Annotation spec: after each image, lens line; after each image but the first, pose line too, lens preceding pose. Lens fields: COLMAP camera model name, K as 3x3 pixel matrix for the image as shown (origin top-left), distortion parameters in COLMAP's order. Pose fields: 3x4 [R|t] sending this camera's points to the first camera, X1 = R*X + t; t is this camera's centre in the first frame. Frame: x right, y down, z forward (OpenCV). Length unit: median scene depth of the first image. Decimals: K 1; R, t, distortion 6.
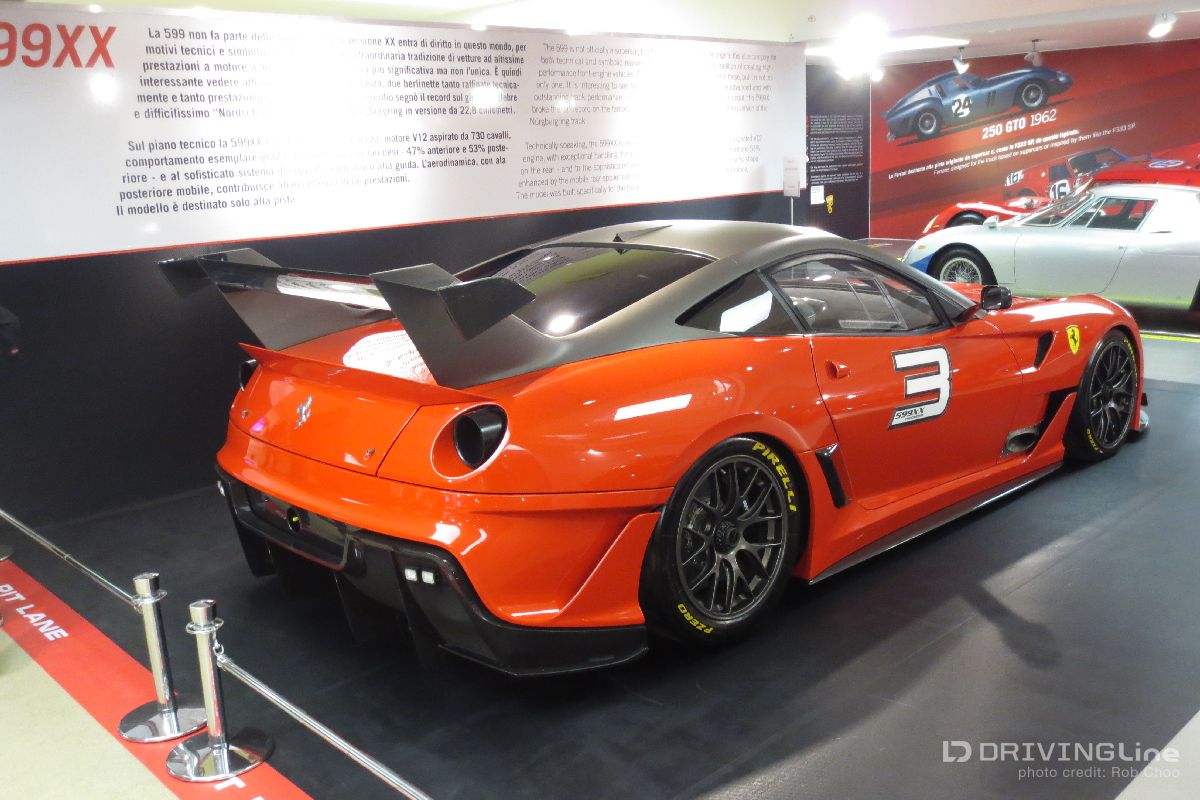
lens RADIAL K [[1116.1, 0, 599.9], [0, 1116.1, 398.3], [0, 0, 1]] dist [-0.016766, 0.000000]
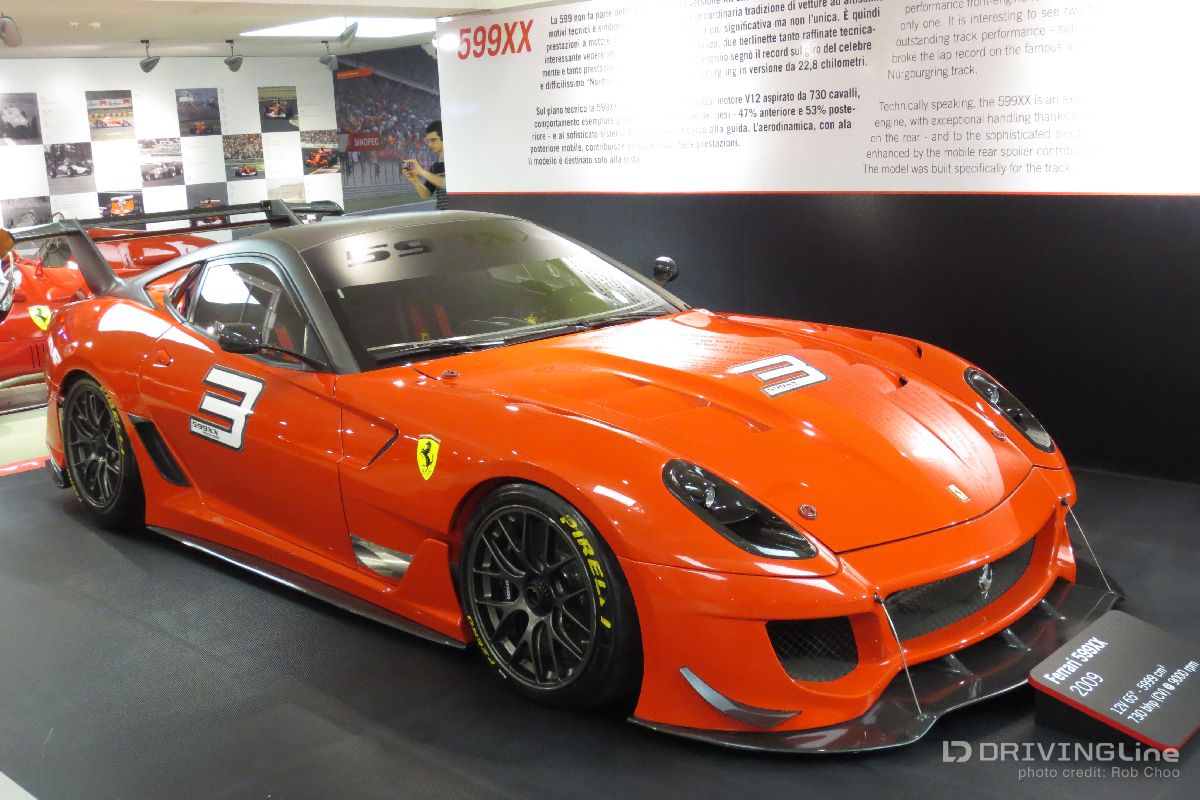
lens RADIAL K [[1352.0, 0, 600.2], [0, 1352.0, 401.1], [0, 0, 1]] dist [-0.064146, 0.000000]
pose [[0.031841, 0.239111, -0.970470, 0.967649], [-0.172146, 0.957764, 0.230332, -0.231291], [0.984557, 0.159729, 0.071658, 0.845648]]
